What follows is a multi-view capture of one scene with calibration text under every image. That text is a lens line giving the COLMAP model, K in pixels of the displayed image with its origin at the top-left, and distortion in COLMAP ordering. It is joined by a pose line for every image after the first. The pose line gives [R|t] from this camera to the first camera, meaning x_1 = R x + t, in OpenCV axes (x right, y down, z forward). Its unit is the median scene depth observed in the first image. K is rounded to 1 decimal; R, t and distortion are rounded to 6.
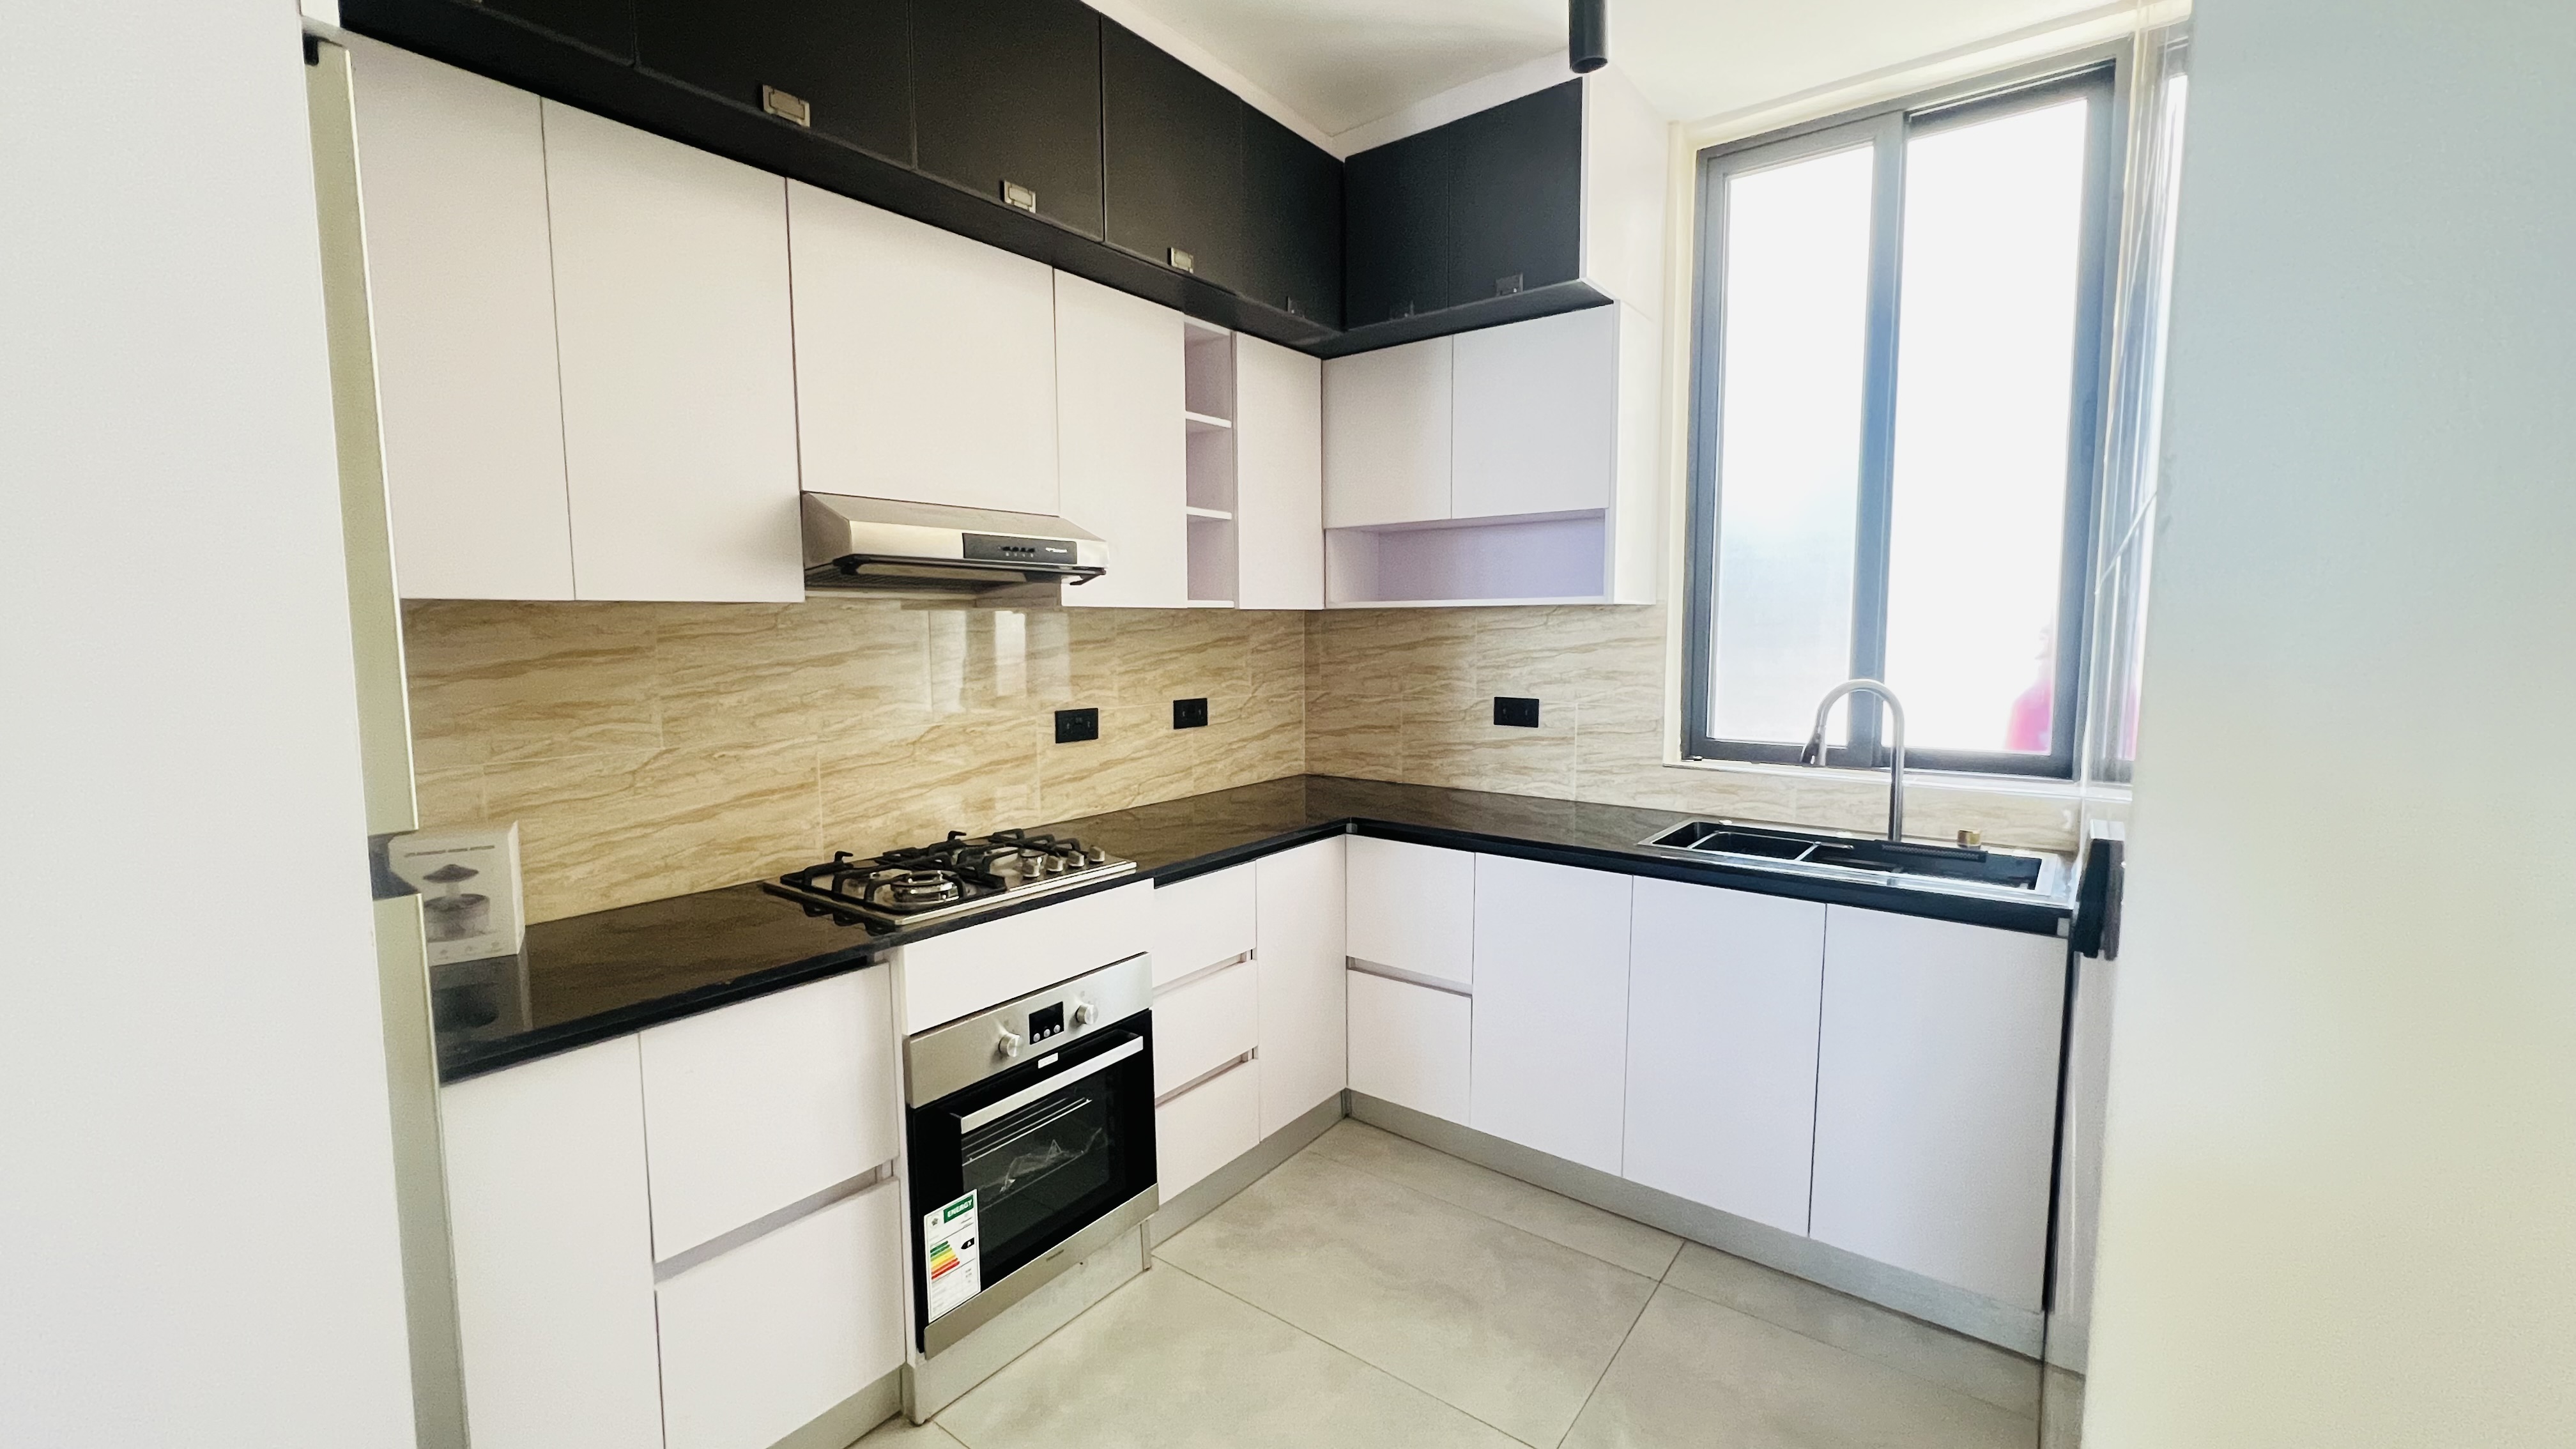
lens RADIAL K [[1034.1, 0, 1278.0], [0, 1034.1, 728.8], [0, 0, 1]] dist [-0.001911, 0.001124]
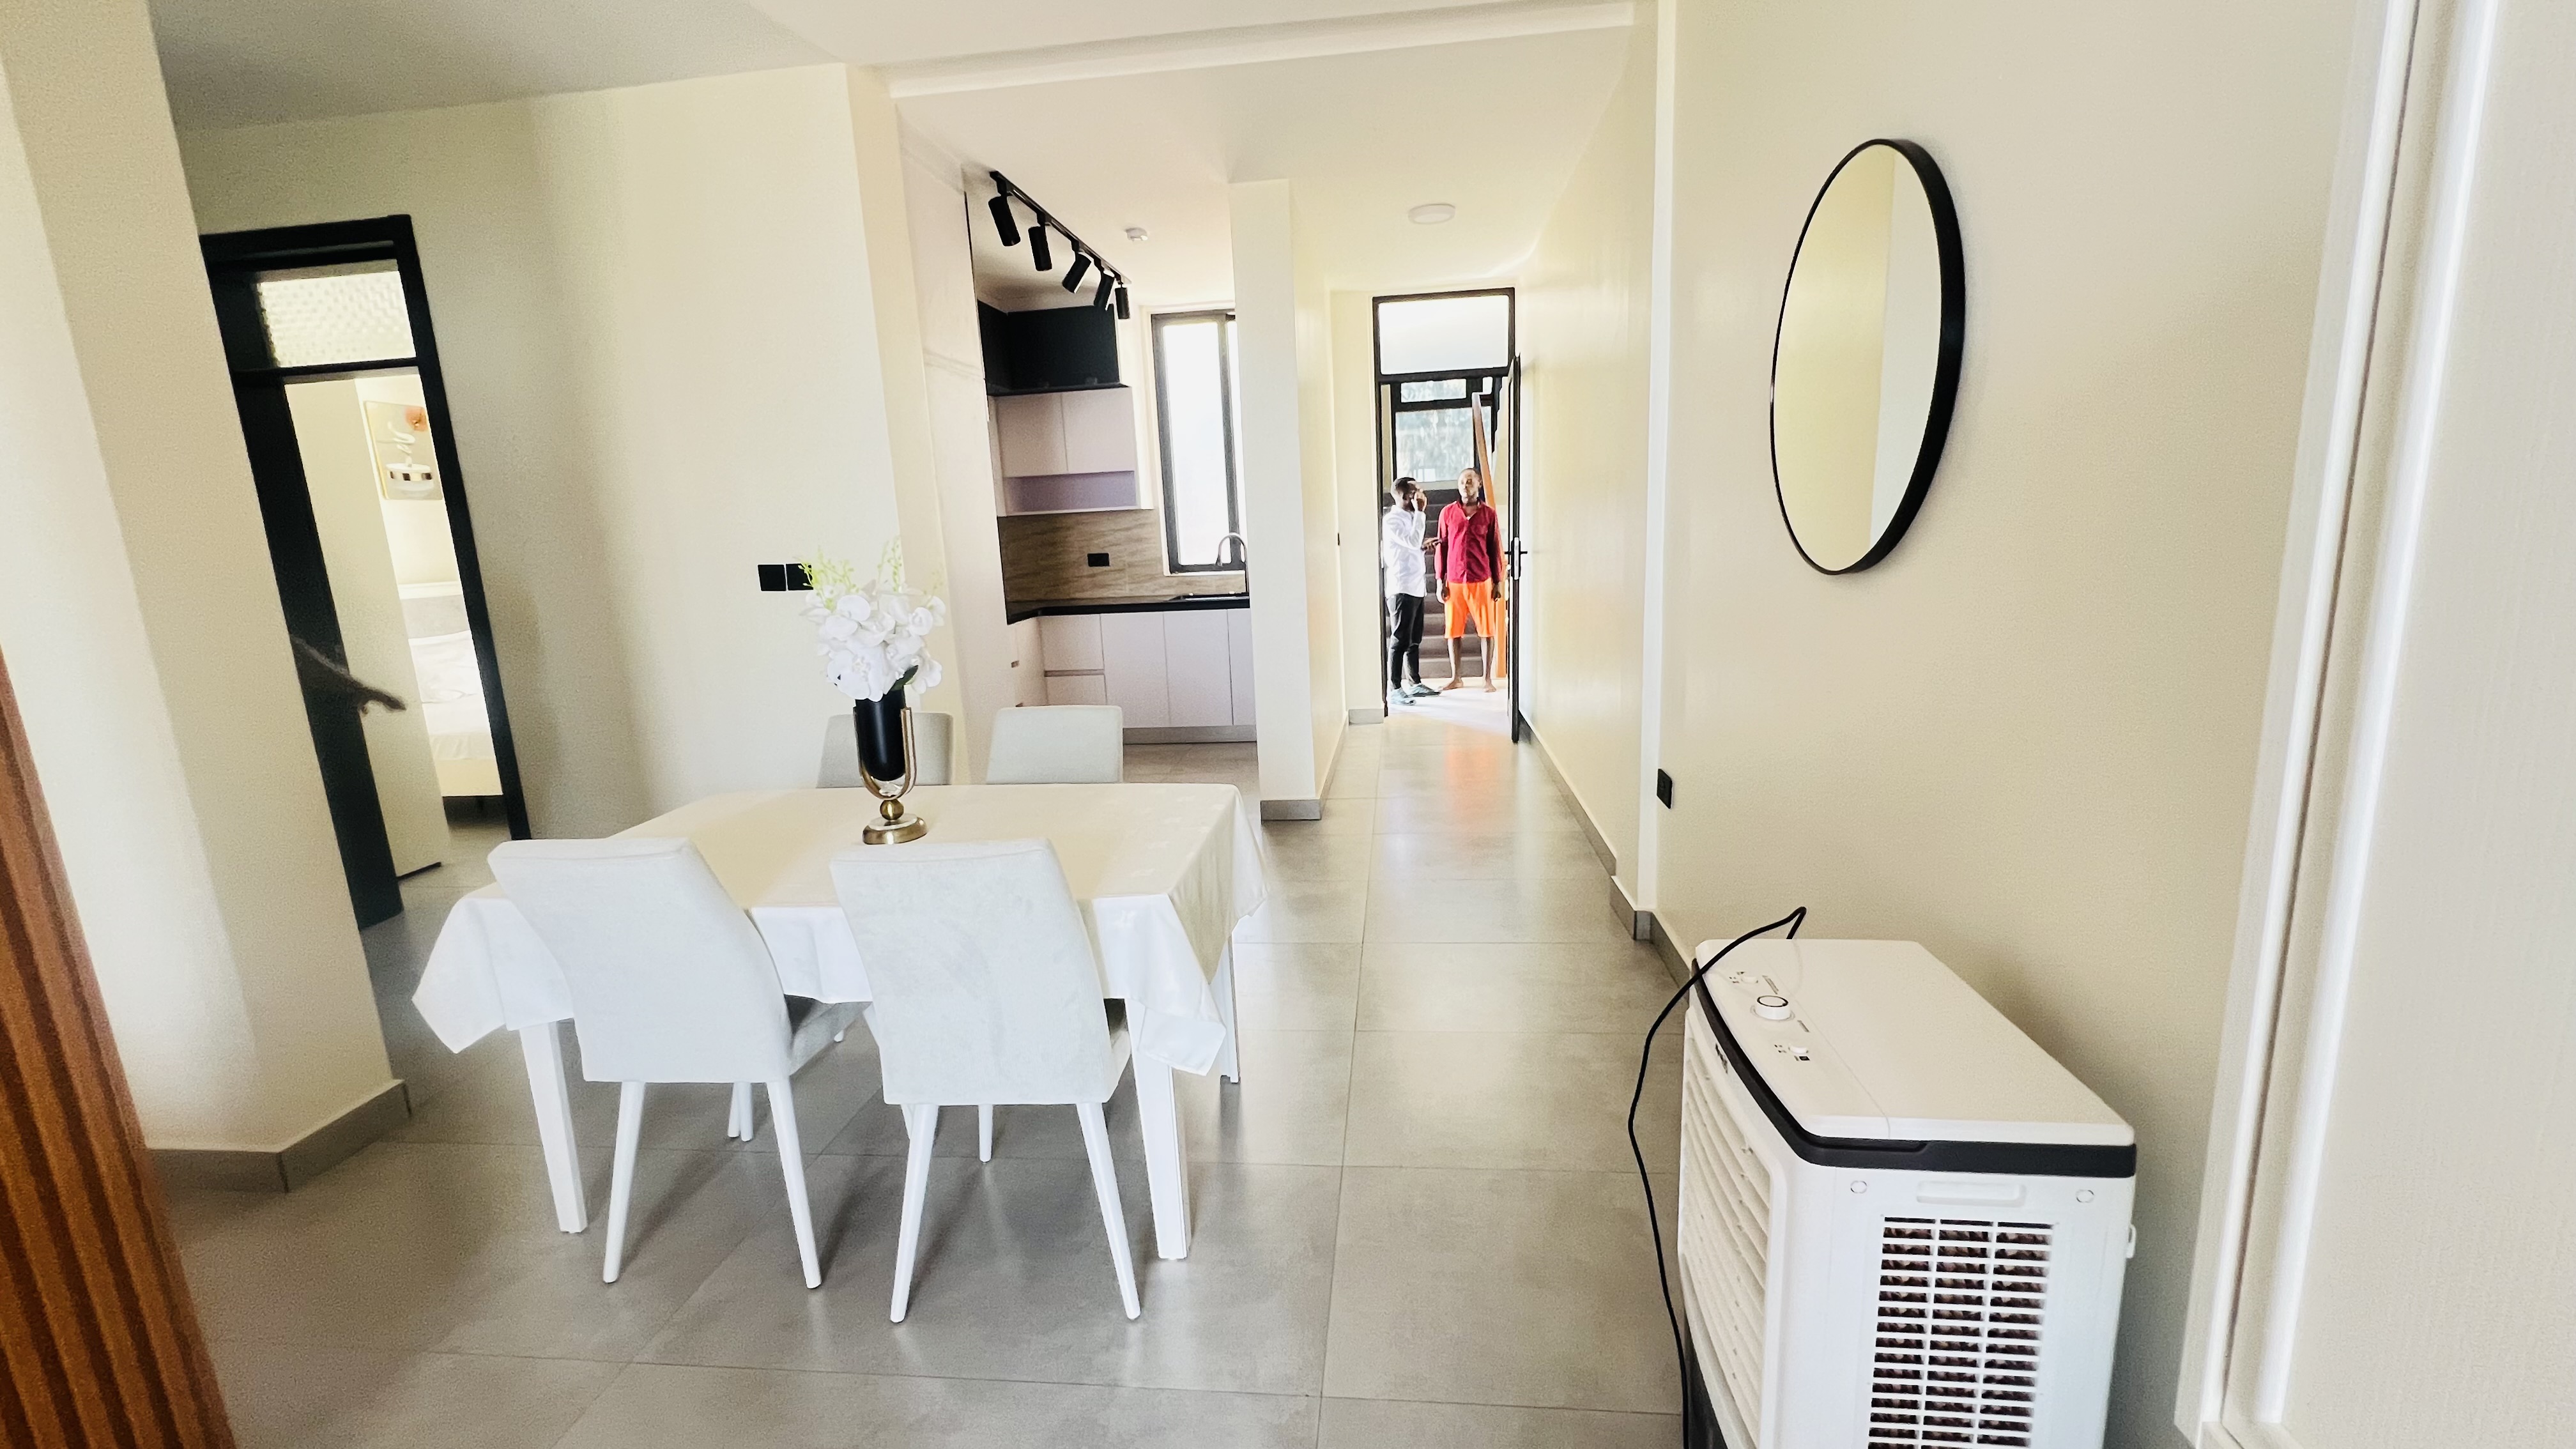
lens RADIAL K [[1034.1, 0, 1279.0], [0, 1034.1, 722.6], [0, 0, 1]] dist [-0.001911, 0.001124]
pose [[0.857131, -0.132851, 0.497672, -0.635359], [0.093281, 0.990227, 0.103679, 0.146581], [-0.506582, -0.042443, 0.861147, -1.213451]]
